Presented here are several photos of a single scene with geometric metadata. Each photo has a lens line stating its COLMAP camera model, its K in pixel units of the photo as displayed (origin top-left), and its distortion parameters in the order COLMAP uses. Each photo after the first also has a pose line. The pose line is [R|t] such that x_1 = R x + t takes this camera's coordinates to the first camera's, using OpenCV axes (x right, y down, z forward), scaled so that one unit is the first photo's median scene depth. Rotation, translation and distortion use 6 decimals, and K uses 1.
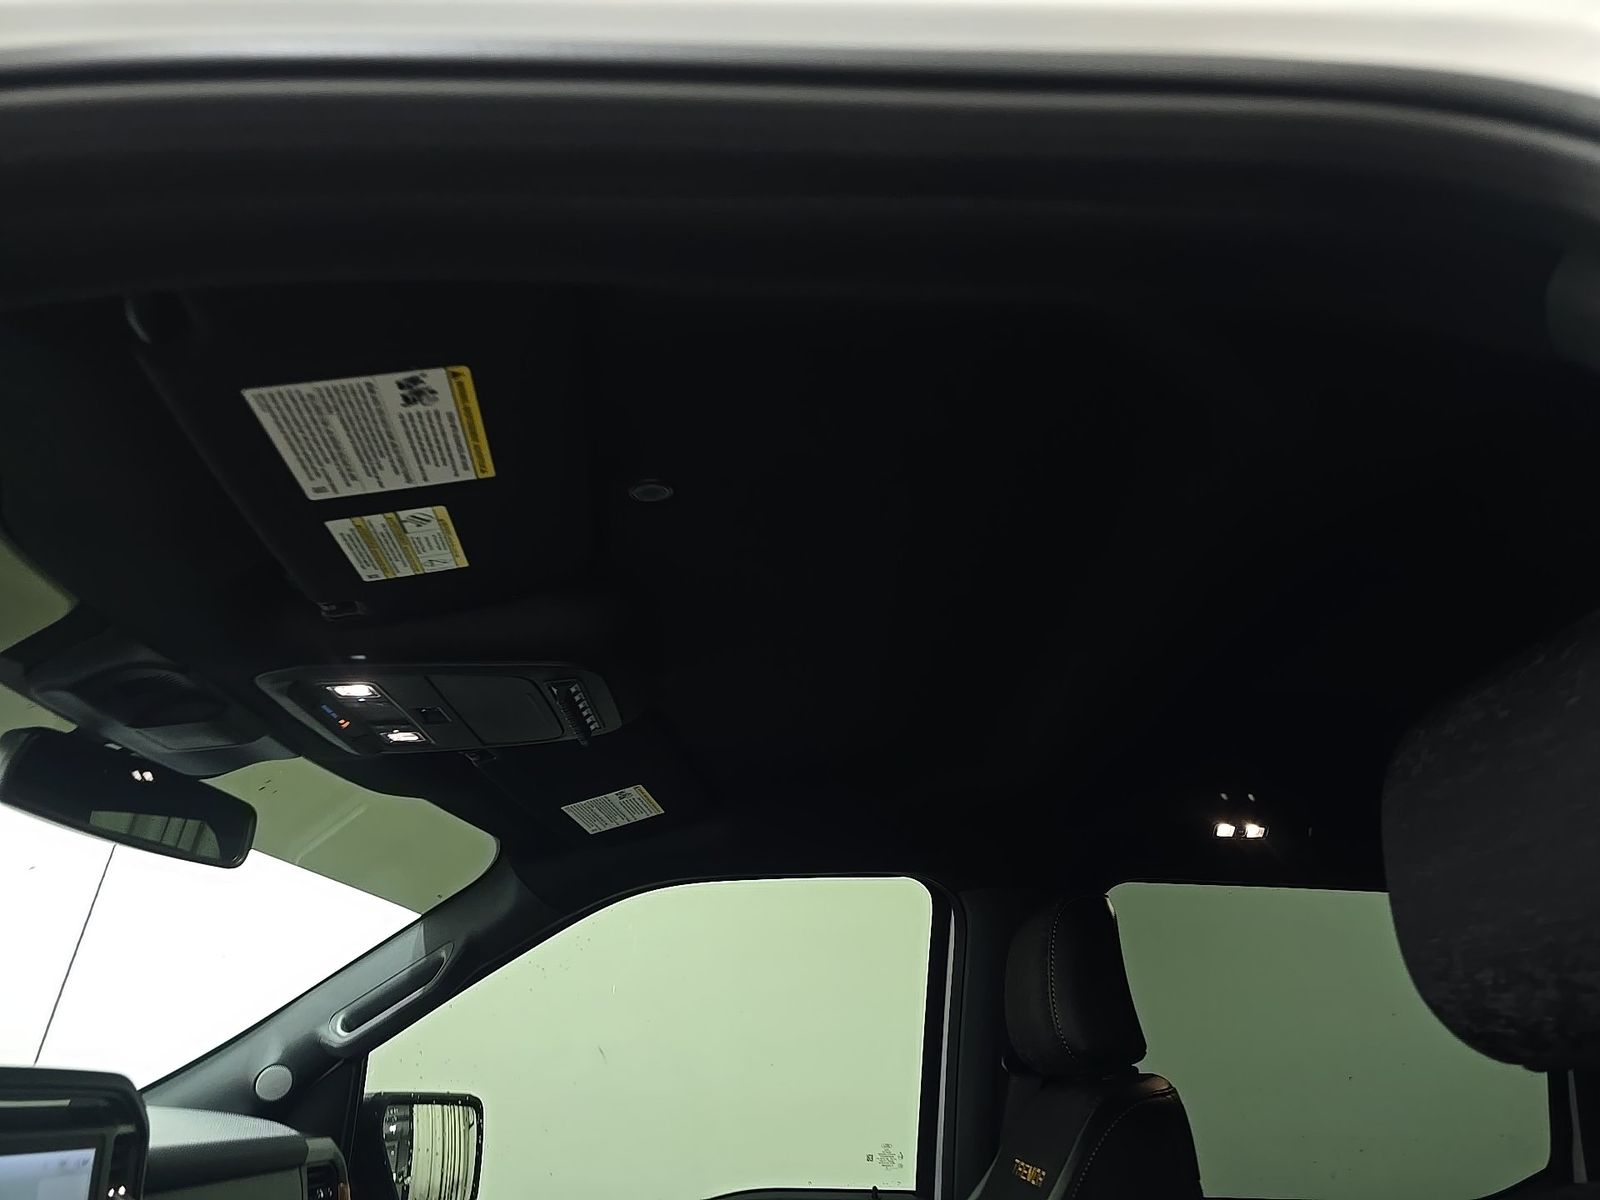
lens RADIAL K [[1053.4, 0, 819.1], [0, 1053.4, 612.3], [0, 0, 1]] dist [0.040955, -0.034691]
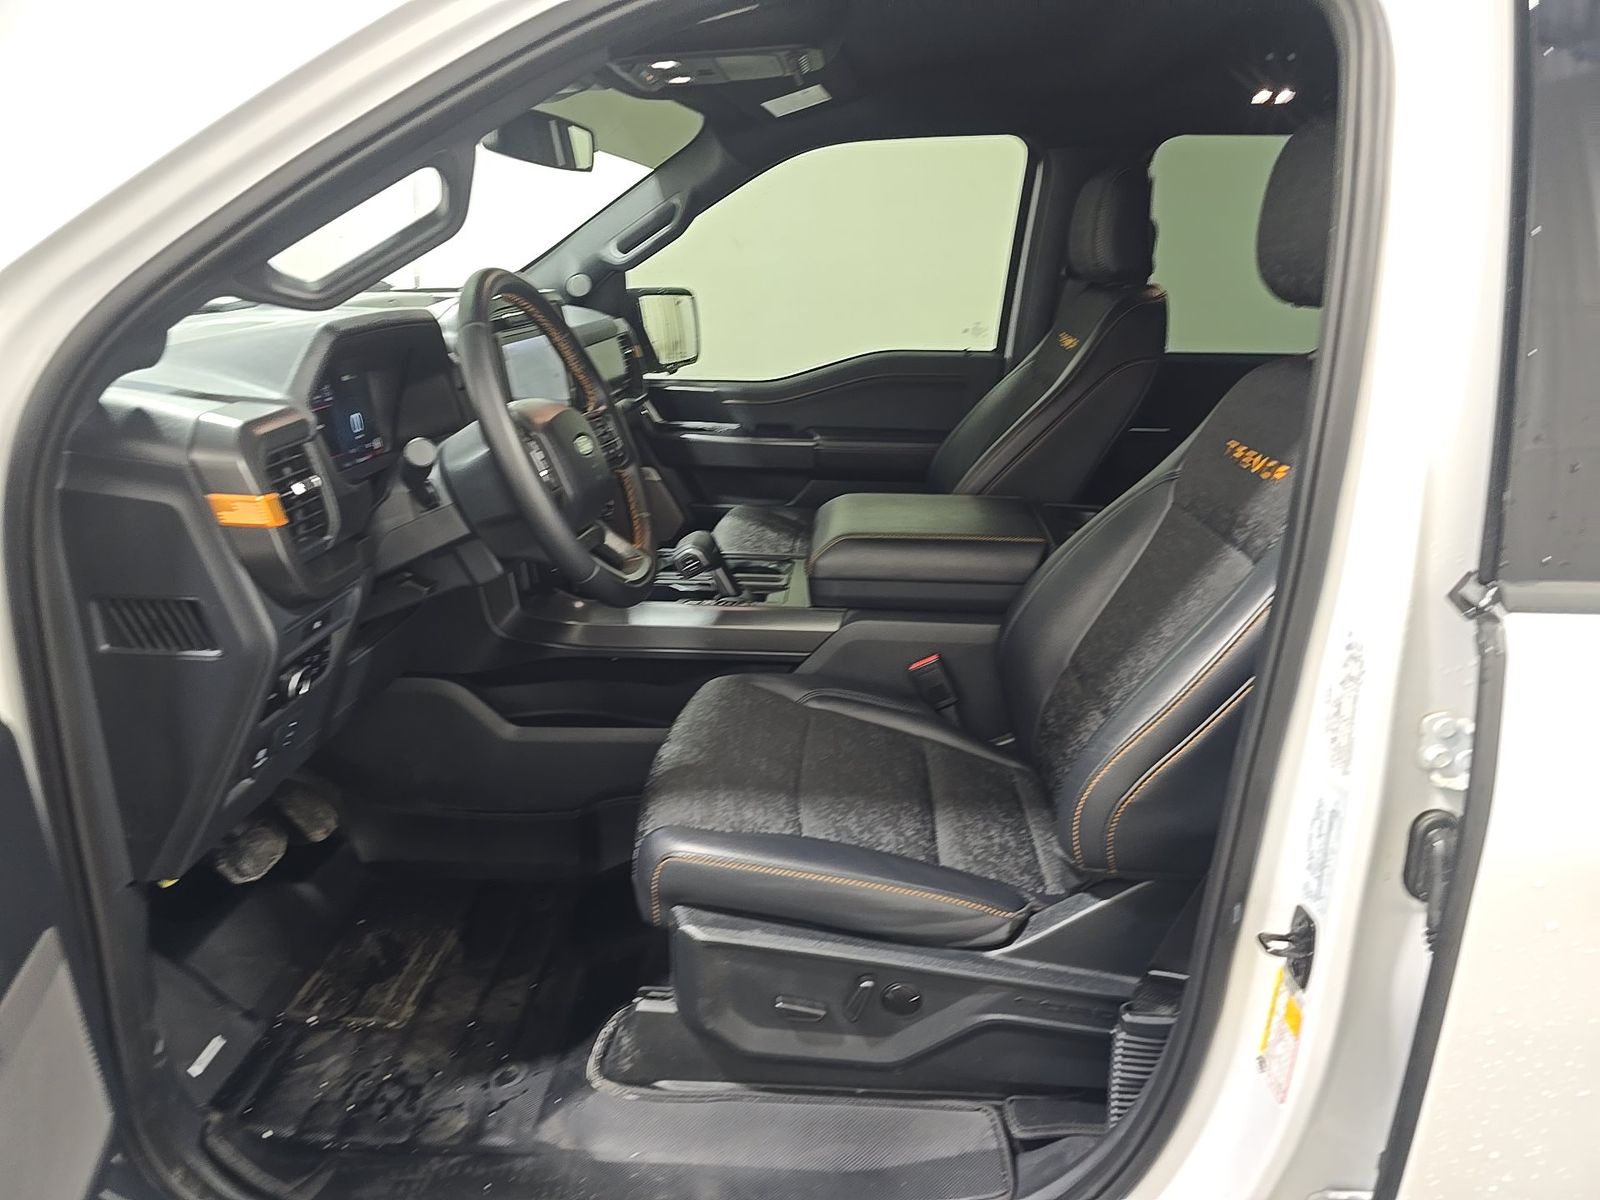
lens RADIAL K [[1053.4, 0, 819.1], [0, 1053.4, 612.3], [0, 0, 1]] dist [0.040955, -0.034691]
pose [[0.996612, 0.021584, -0.079369, -0.037505], [0.037605, 0.738629, 0.673062, -0.223790], [0.073152, -0.673766, 0.735315, -0.411319]]
